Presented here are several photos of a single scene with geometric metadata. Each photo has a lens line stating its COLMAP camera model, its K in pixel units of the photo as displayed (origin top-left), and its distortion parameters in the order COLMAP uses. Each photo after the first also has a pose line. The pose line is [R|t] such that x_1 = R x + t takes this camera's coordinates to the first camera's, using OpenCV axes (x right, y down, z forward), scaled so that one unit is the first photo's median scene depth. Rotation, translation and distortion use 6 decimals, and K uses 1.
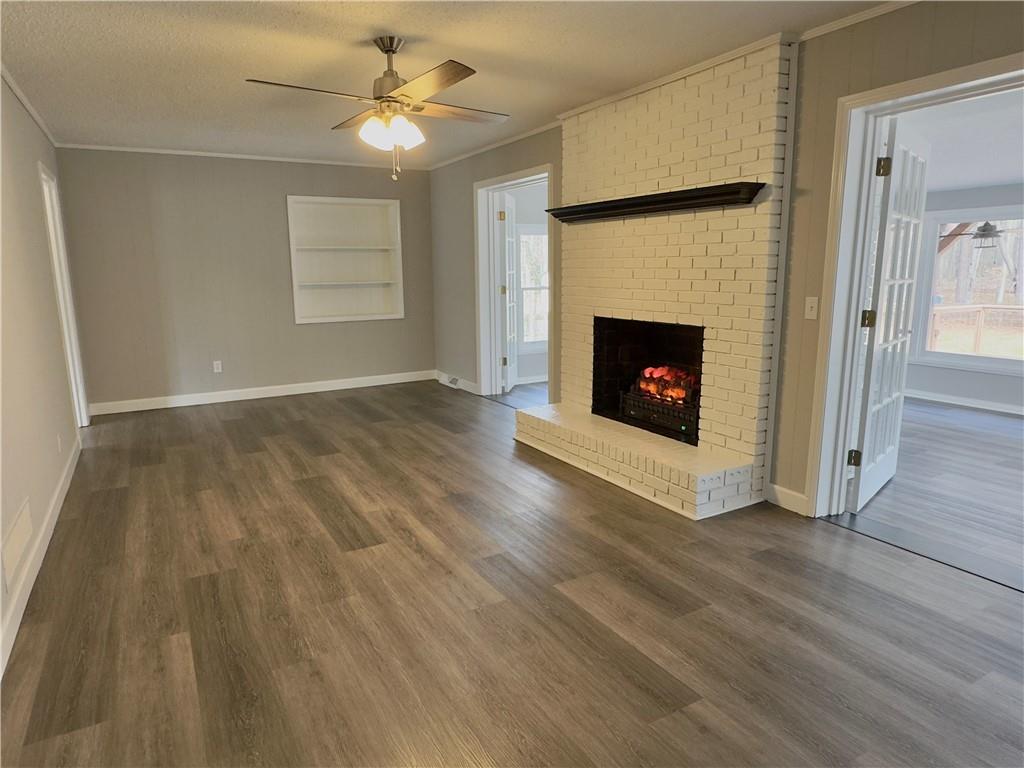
lens RADIAL K [[625.2, 0, 512.0], [0, 625.2, 384.0], [0, 0, 1]] dist [-0.002263, 0.000539]
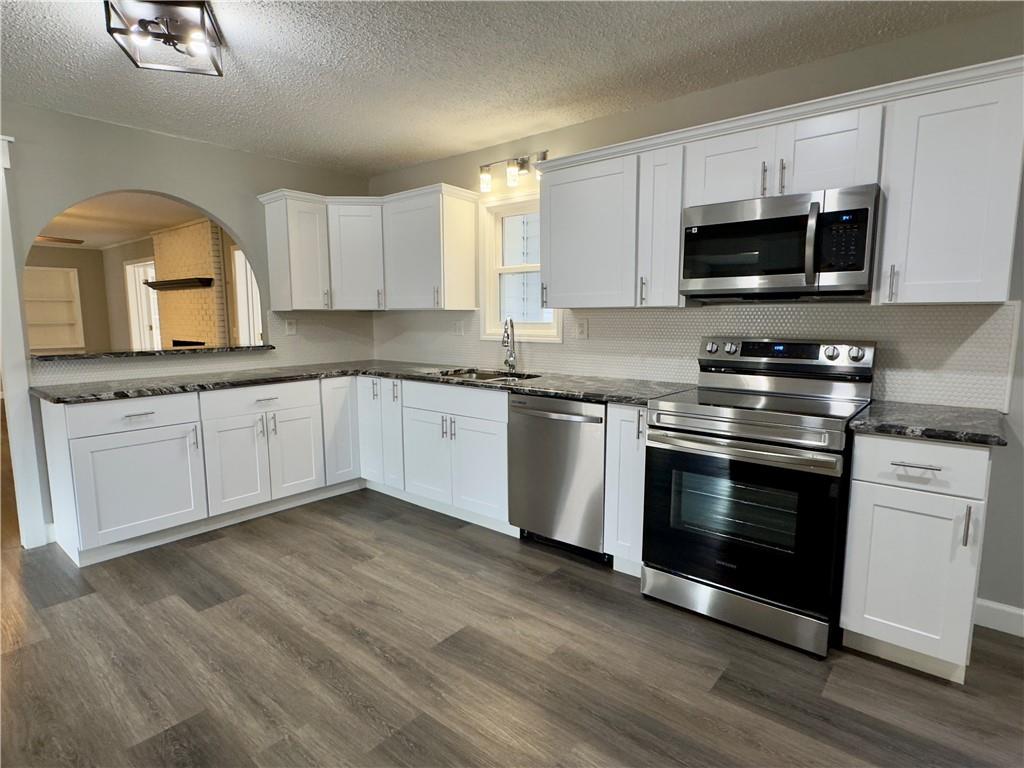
lens RADIAL K [[554.6, 0, 512.0], [0, 554.6, 384.0], [0, 0, 1]] dist [-0.000945, -0.000387]
pose [[0.938938, -0.018932, 0.343564, 0.375775], [0.043585, 0.996986, -0.064175, 0.125974], [-0.341314, 0.075231, 0.936934, -0.644137]]
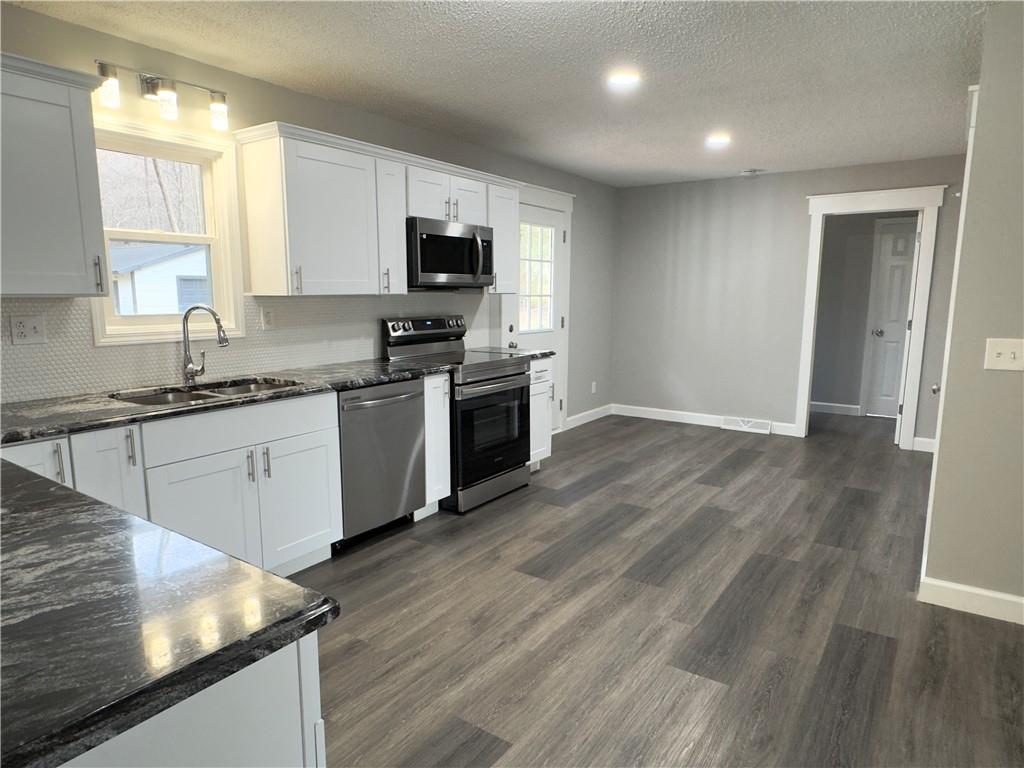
lens RADIAL K [[625.2, 0, 512.0], [0, 625.2, 384.0], [0, 0, 1]] dist [-0.002263, 0.000539]
pose [[-0.422016, -0.108910, 0.900023, -2.811775], [0.182530, 0.962221, 0.202024, -0.874936], [-0.888023, 0.249539, -0.386193, 4.451625]]
